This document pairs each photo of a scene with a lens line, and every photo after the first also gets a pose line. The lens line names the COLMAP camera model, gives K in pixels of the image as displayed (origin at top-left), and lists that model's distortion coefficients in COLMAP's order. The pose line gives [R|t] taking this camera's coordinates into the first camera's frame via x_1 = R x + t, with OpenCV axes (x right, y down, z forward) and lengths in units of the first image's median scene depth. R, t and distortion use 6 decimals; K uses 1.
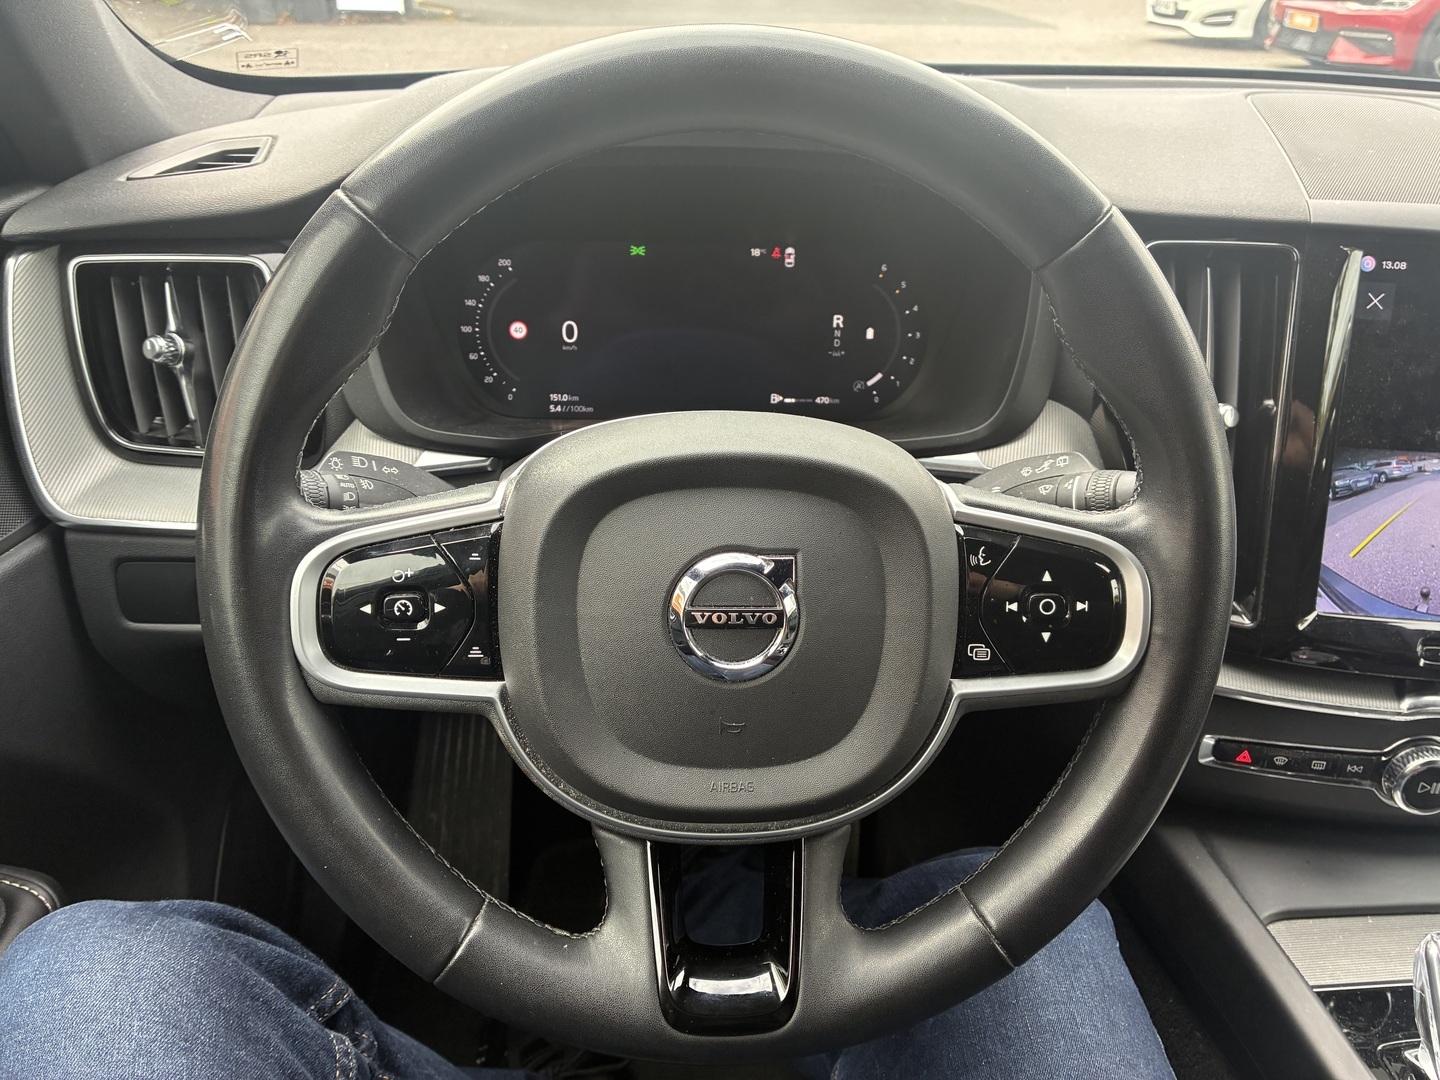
lens RADIAL K [[1103.1, 0, 717.8], [0, 1103.1, 537.0], [0, 0, 1]] dist [0.043633, -0.029567]
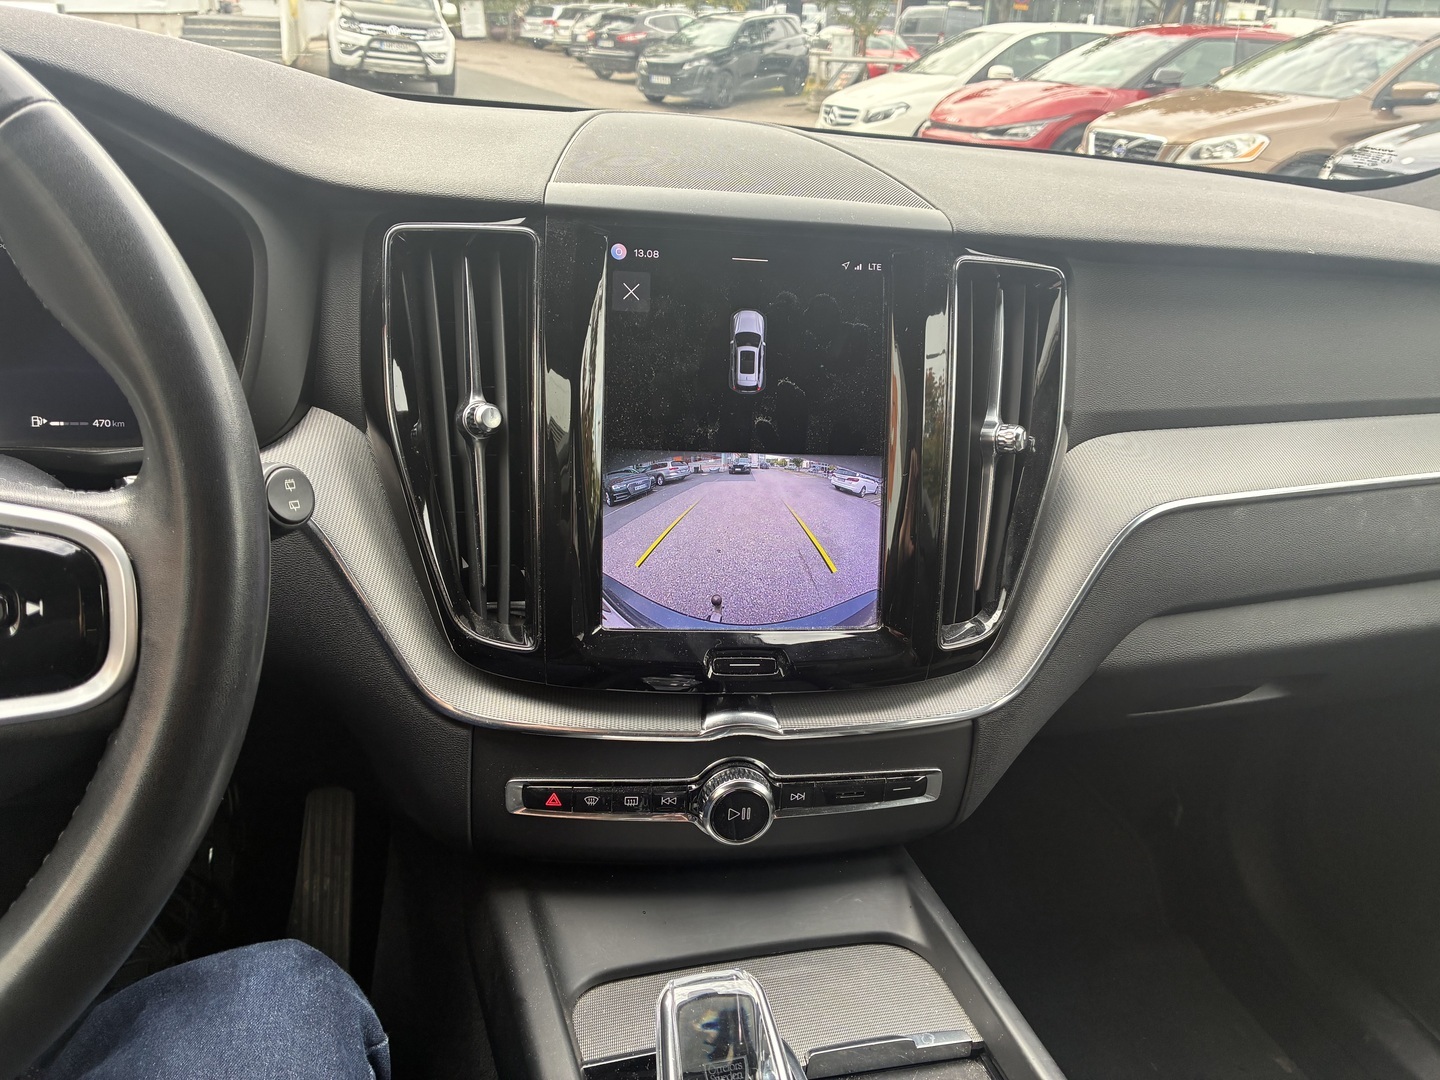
lens RADIAL K [[1103.1, 0, 722.2], [0, 1103.1, 542.2], [0, 0, 1]] dist [0.043633, -0.029567]
pose [[0.973498, -0.039913, 0.225187, 0.435726], [0.059219, 0.995063, -0.079637, 0.074937], [-0.220897, 0.090862, 0.971055, 0.098115]]
